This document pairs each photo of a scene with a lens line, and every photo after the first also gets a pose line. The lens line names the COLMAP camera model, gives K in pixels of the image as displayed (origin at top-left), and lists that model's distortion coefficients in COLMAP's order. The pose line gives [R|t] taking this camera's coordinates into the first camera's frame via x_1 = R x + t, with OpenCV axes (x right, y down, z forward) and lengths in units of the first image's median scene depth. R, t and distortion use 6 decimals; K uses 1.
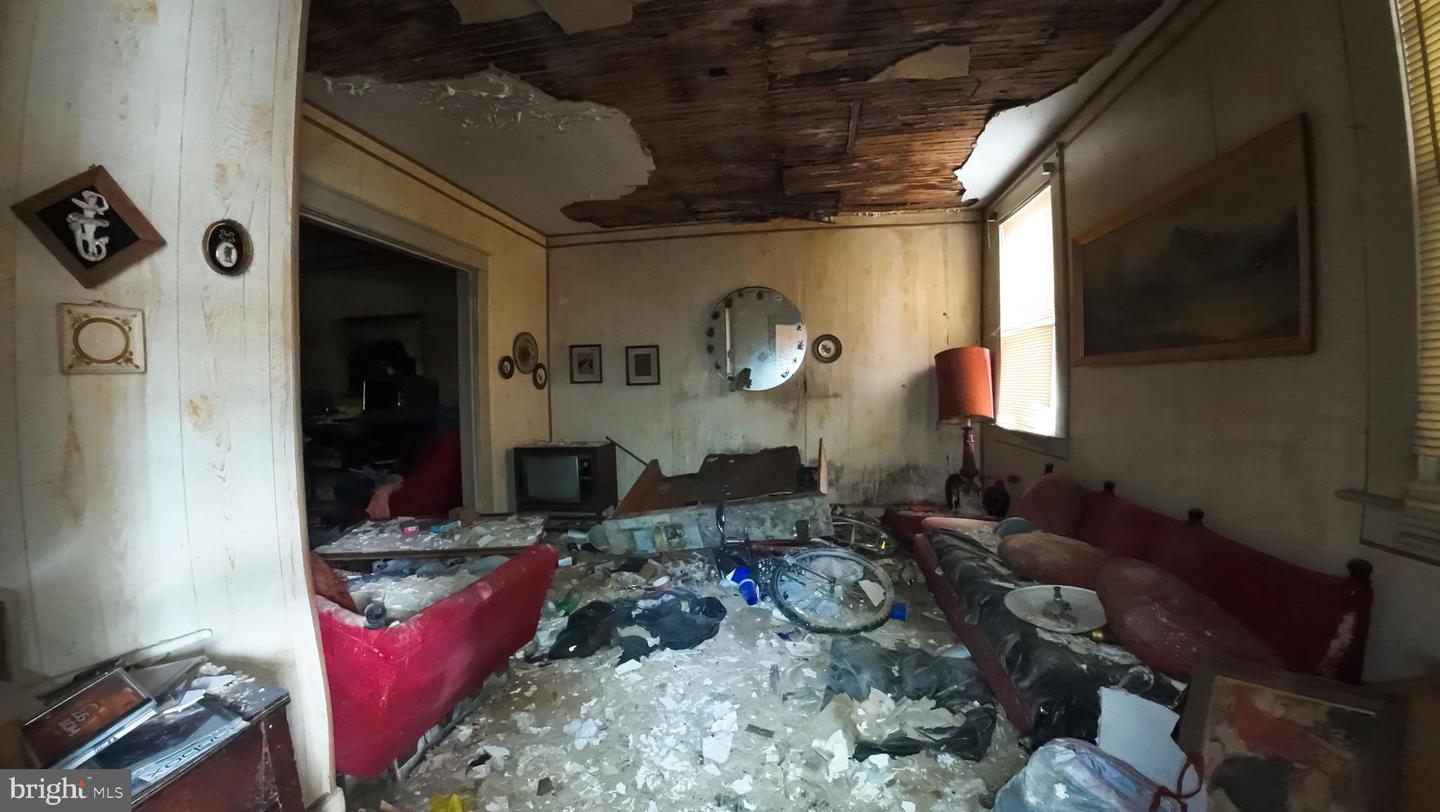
lens RADIAL K [[495.2, 0, 720.0], [0, 495.2, 406.0], [0, 0, 1]] dist [-0.077658, 0.007342]
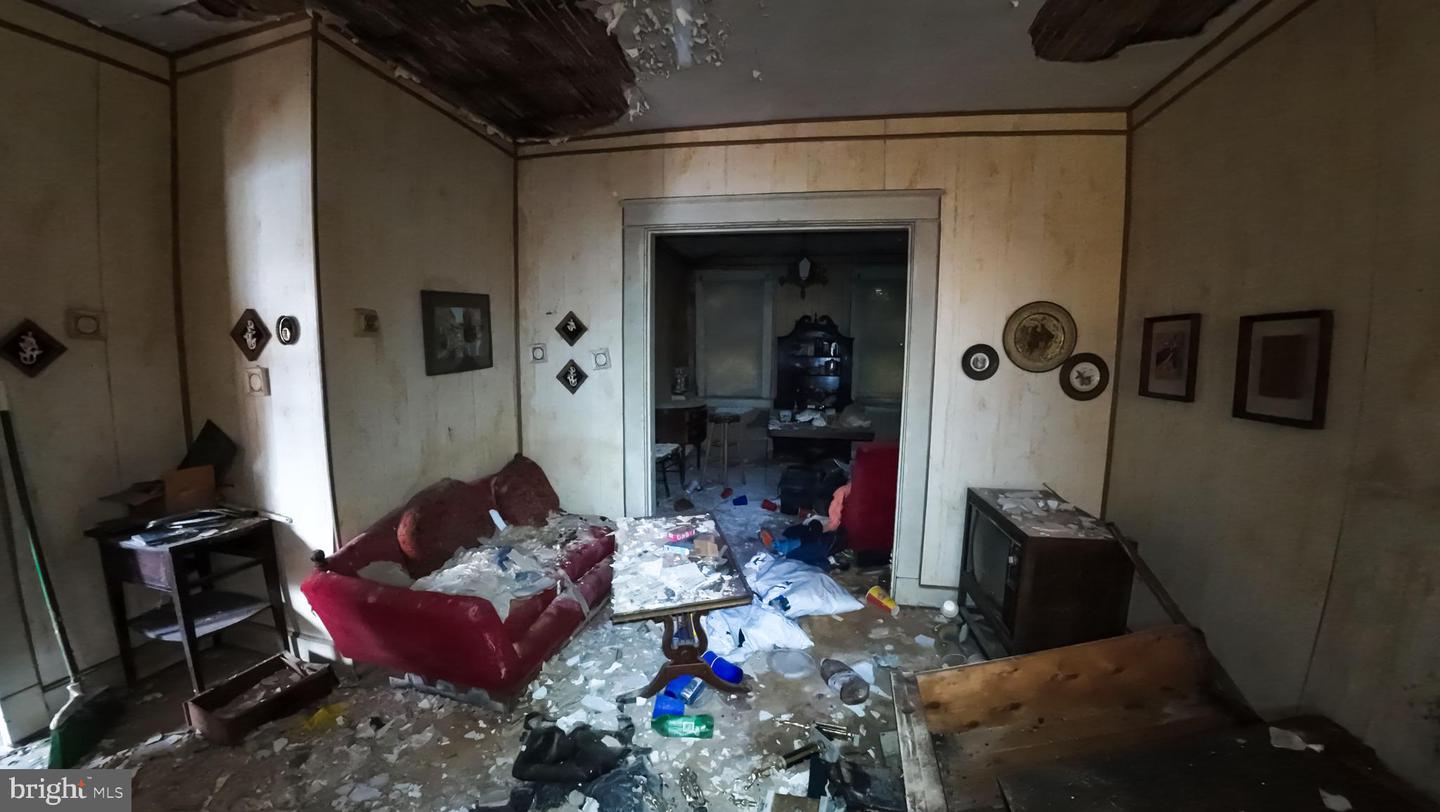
lens RADIAL K [[485.9, 0, 729.8], [0, 485.9, 406.8], [0, 0, 1]] dist [-0.077725, 0.008359]
pose [[-0.013335, 0.126606, -0.991863, 0.248484], [-0.046391, 0.990805, 0.127094, -0.111204], [0.998834, 0.047709, -0.007339, 0.890859]]
